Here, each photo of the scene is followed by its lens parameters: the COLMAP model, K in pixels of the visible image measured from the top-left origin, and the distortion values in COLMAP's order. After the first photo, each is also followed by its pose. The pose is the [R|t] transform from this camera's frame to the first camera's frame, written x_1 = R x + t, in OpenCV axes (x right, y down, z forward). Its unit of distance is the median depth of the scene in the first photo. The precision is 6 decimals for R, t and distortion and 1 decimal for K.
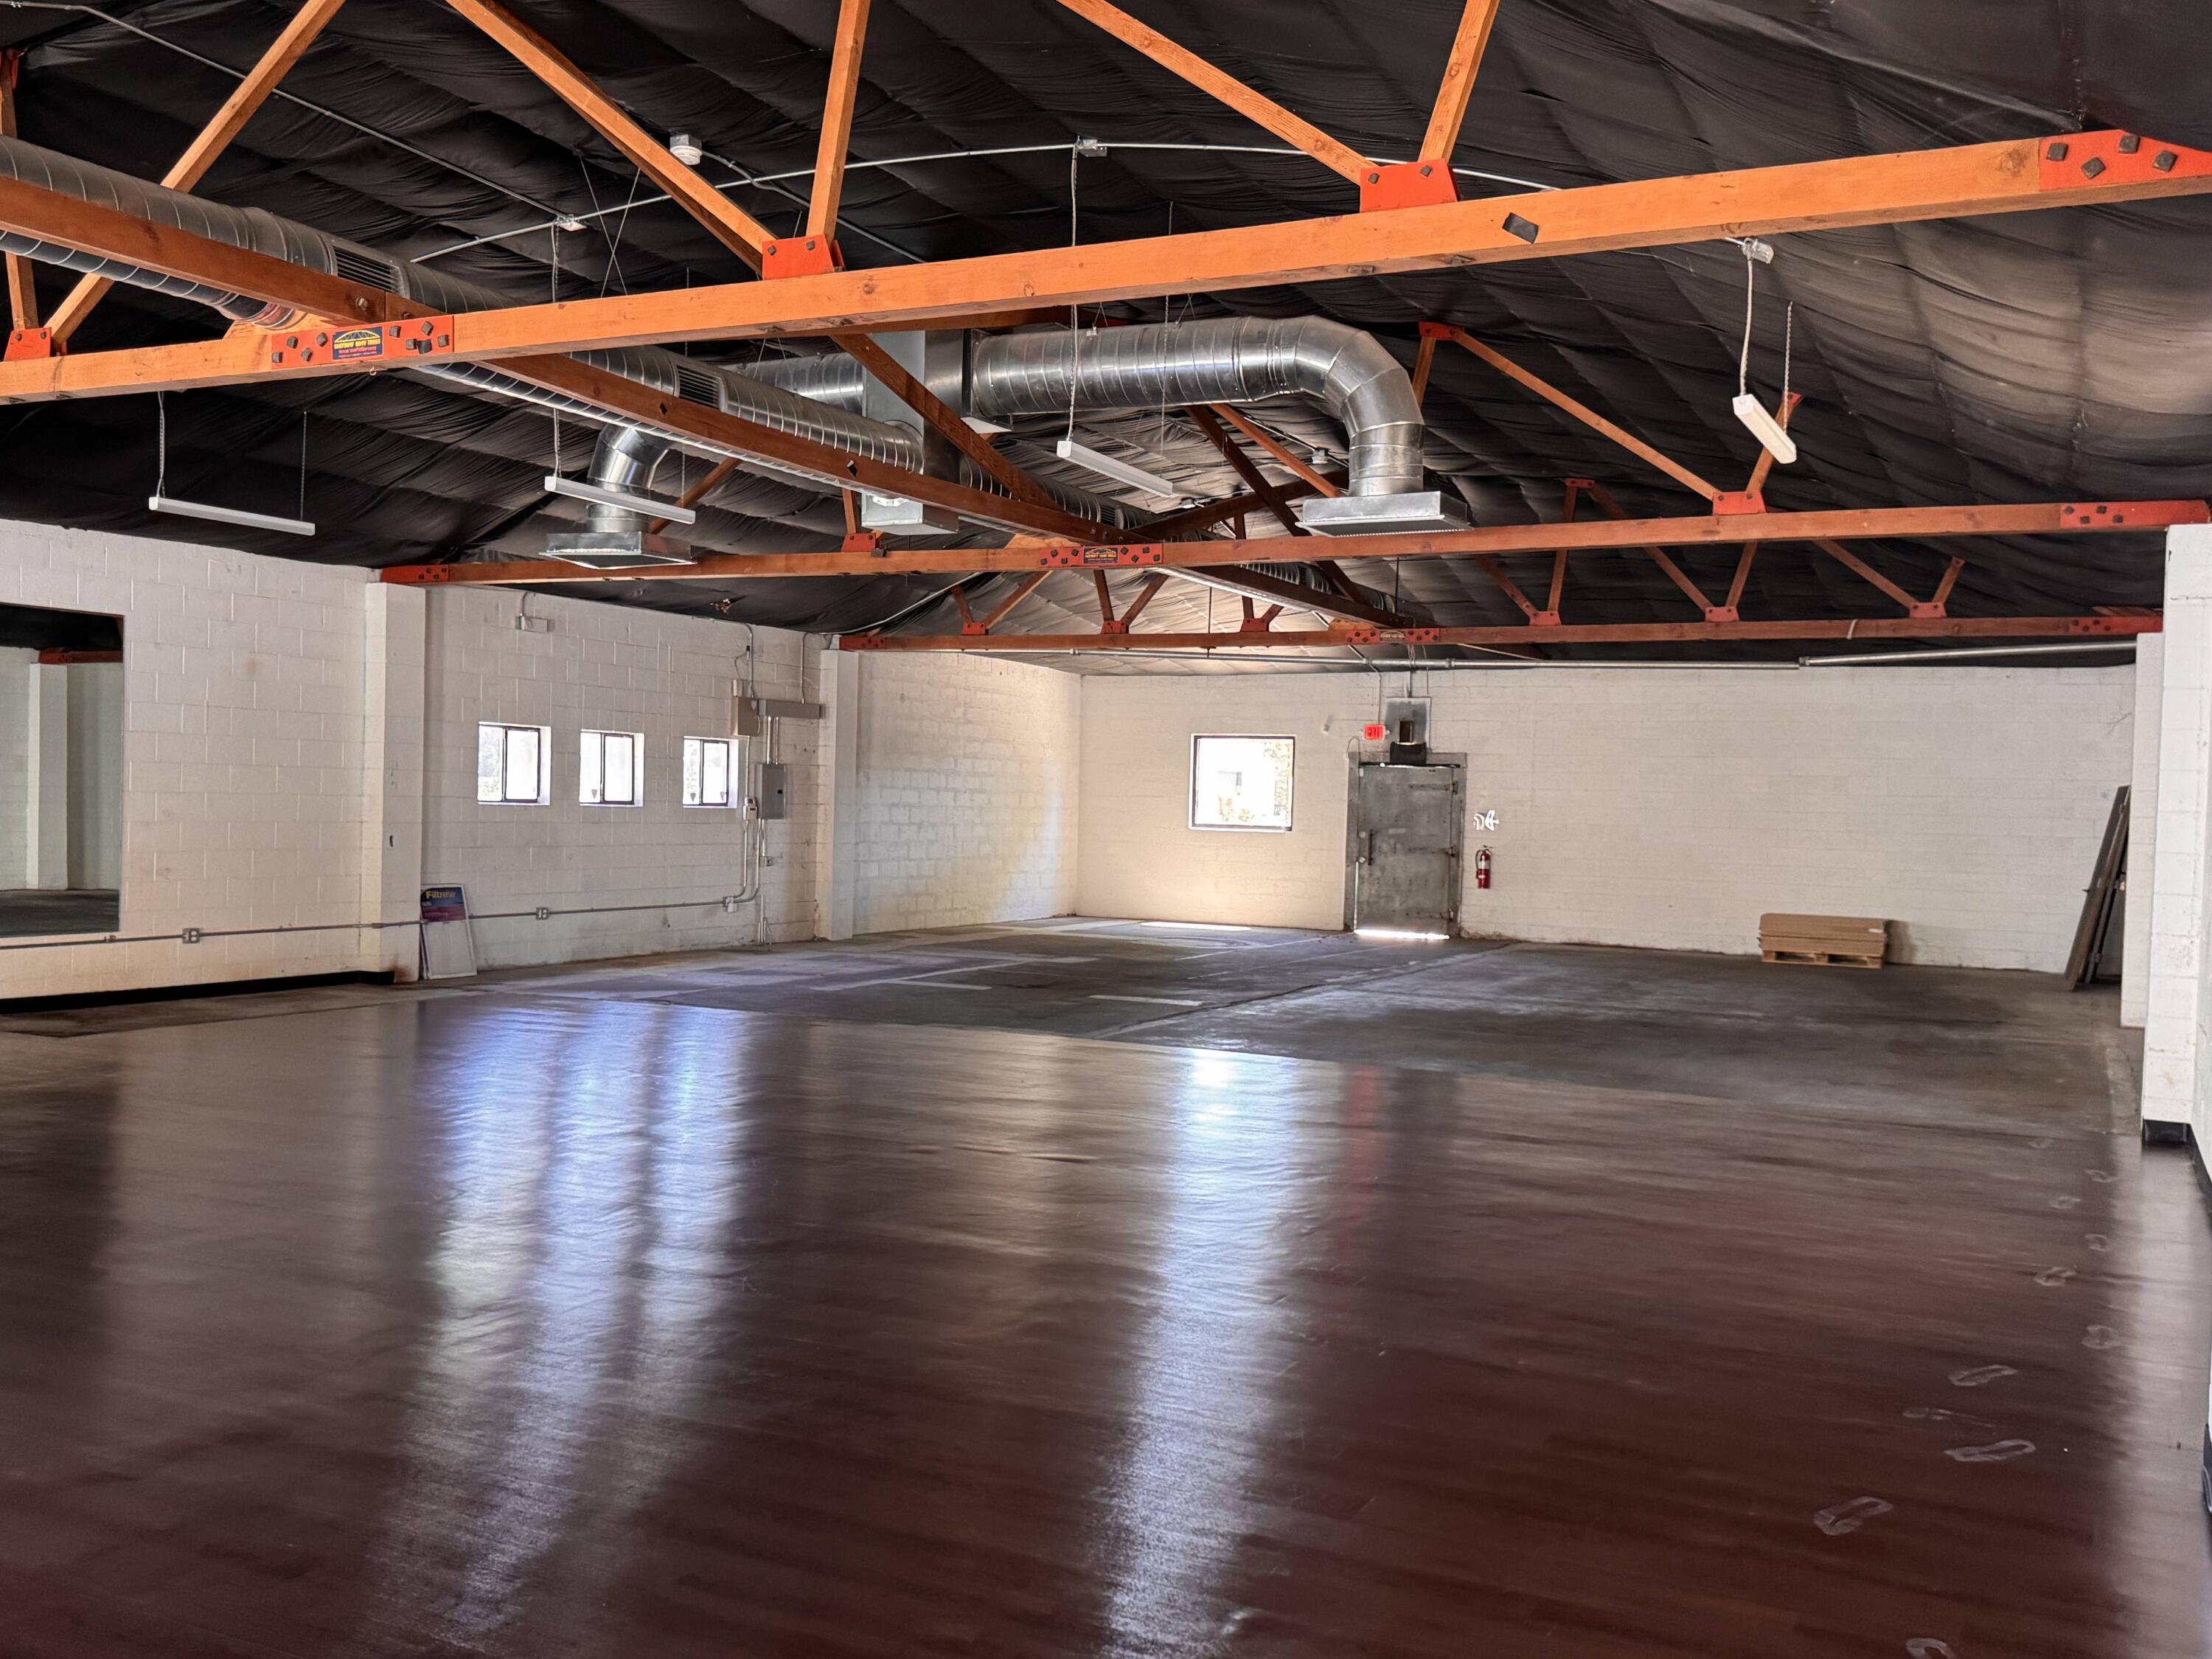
lens RADIAL K [[1951.1, 0, 1112.1], [0, 1951.1, 826.5], [0, 0, 1]] dist [0.132311, -0.234210]
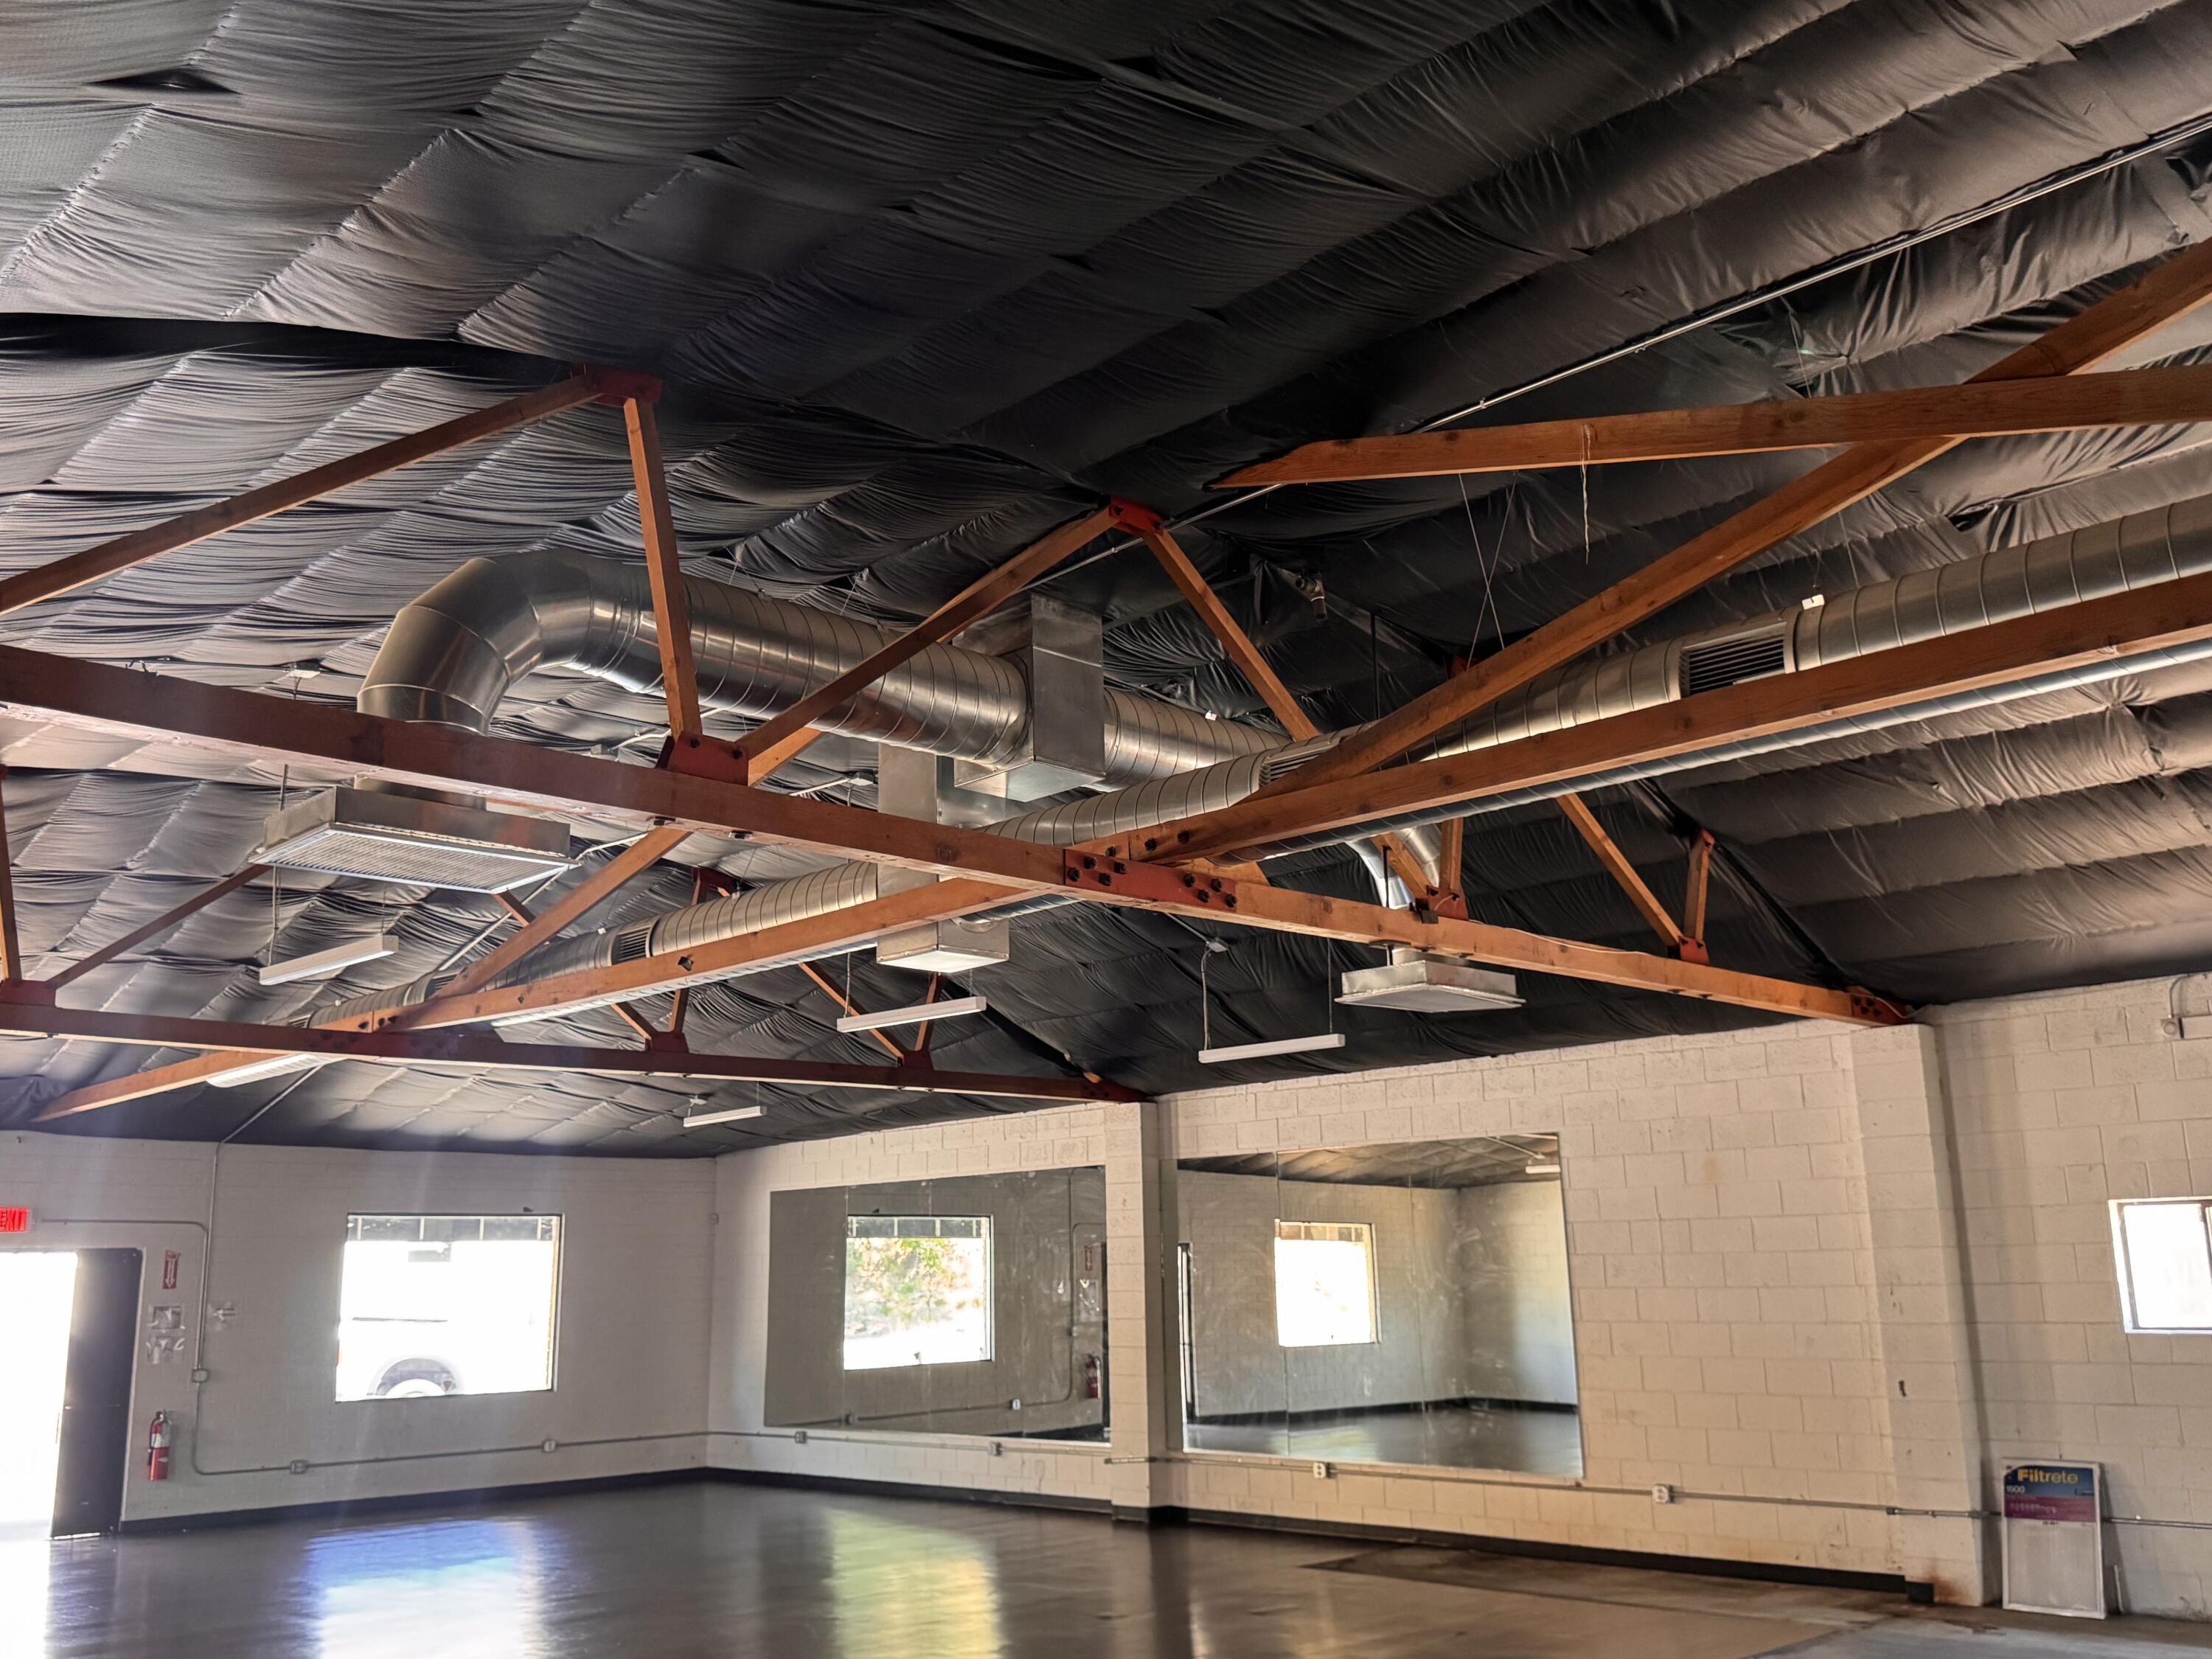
lens RADIAL K [[1951.1, 0, 1074.7], [0, 1951.1, 848.4], [0, 0, 1]] dist [0.132311, -0.234210]
pose [[-0.328034, -0.214747, -0.919933, 0.325994], [0.004258, 0.973473, -0.228763, -0.014895], [0.944656, -0.078960, -0.318418, 0.730491]]
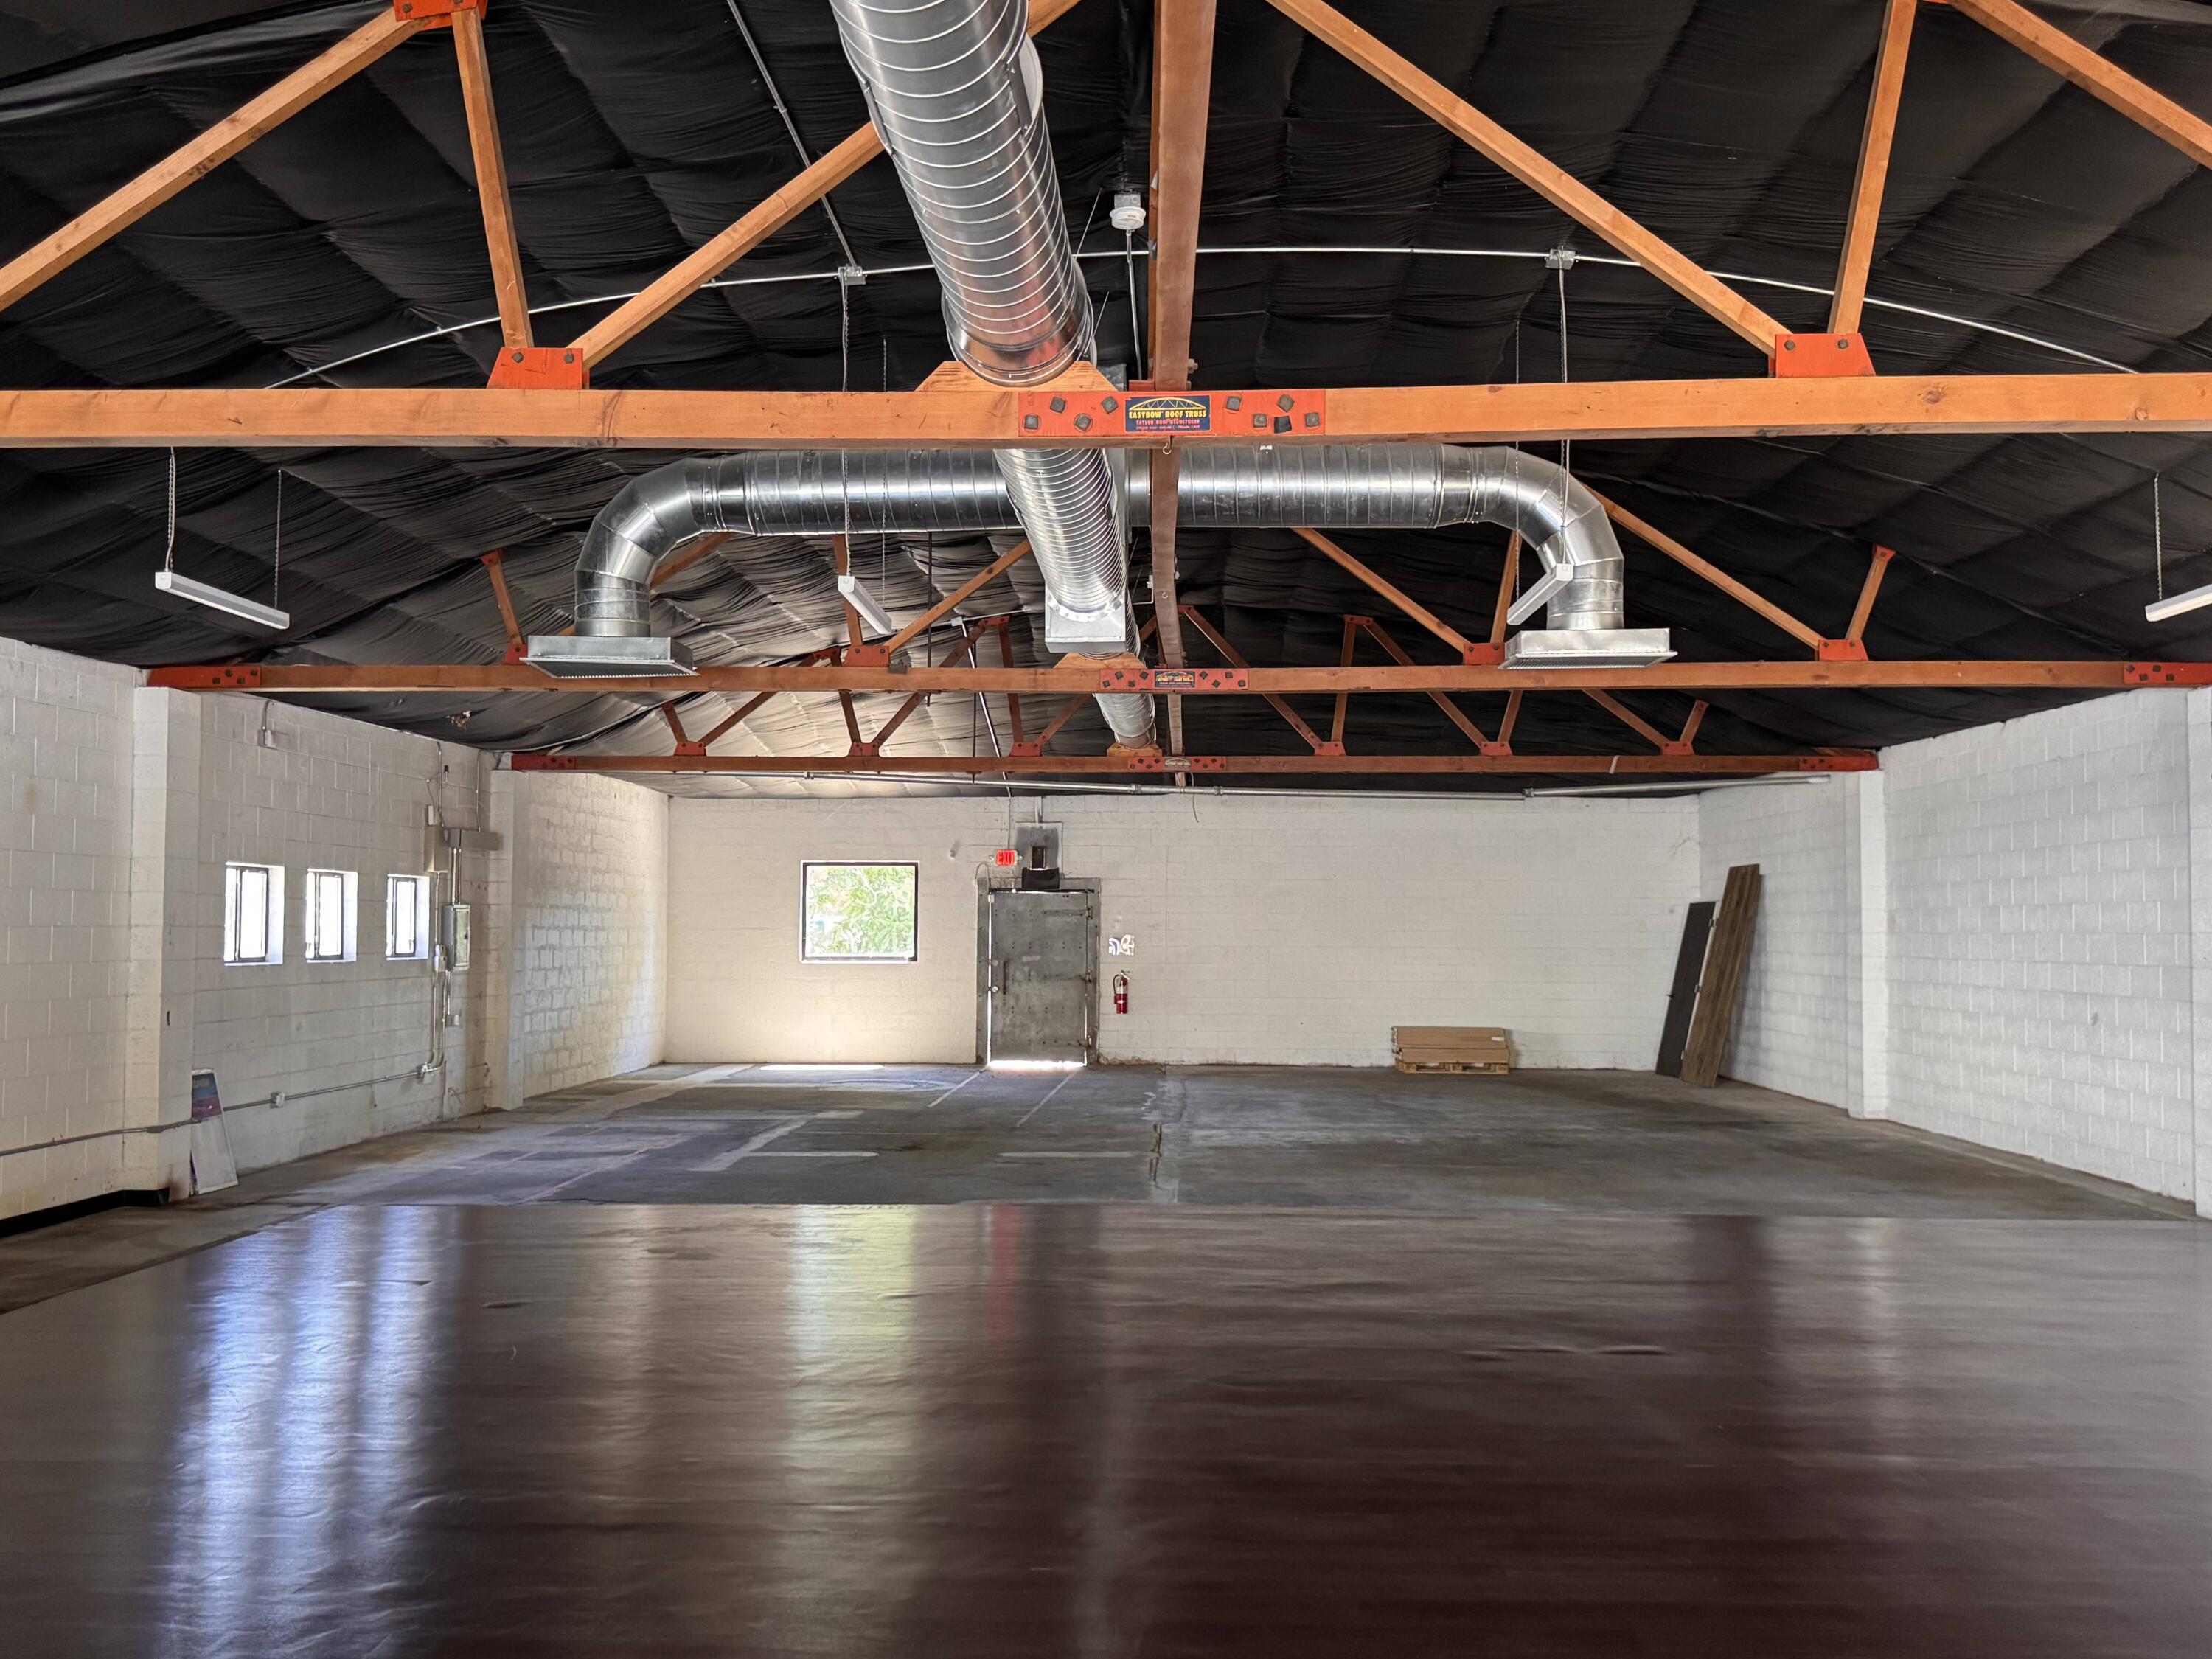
lens RADIAL K [[1951.1, 0, 1111.4], [0, 1951.1, 831.6], [0, 0, 1]] dist [0.132311, -0.234210]
pose [[0.914582, -0.003732, 0.404383, -0.258710], [0.026622, 0.998344, -0.050996, -0.012256], [-0.403523, 0.057405, 0.913167, 0.104576]]
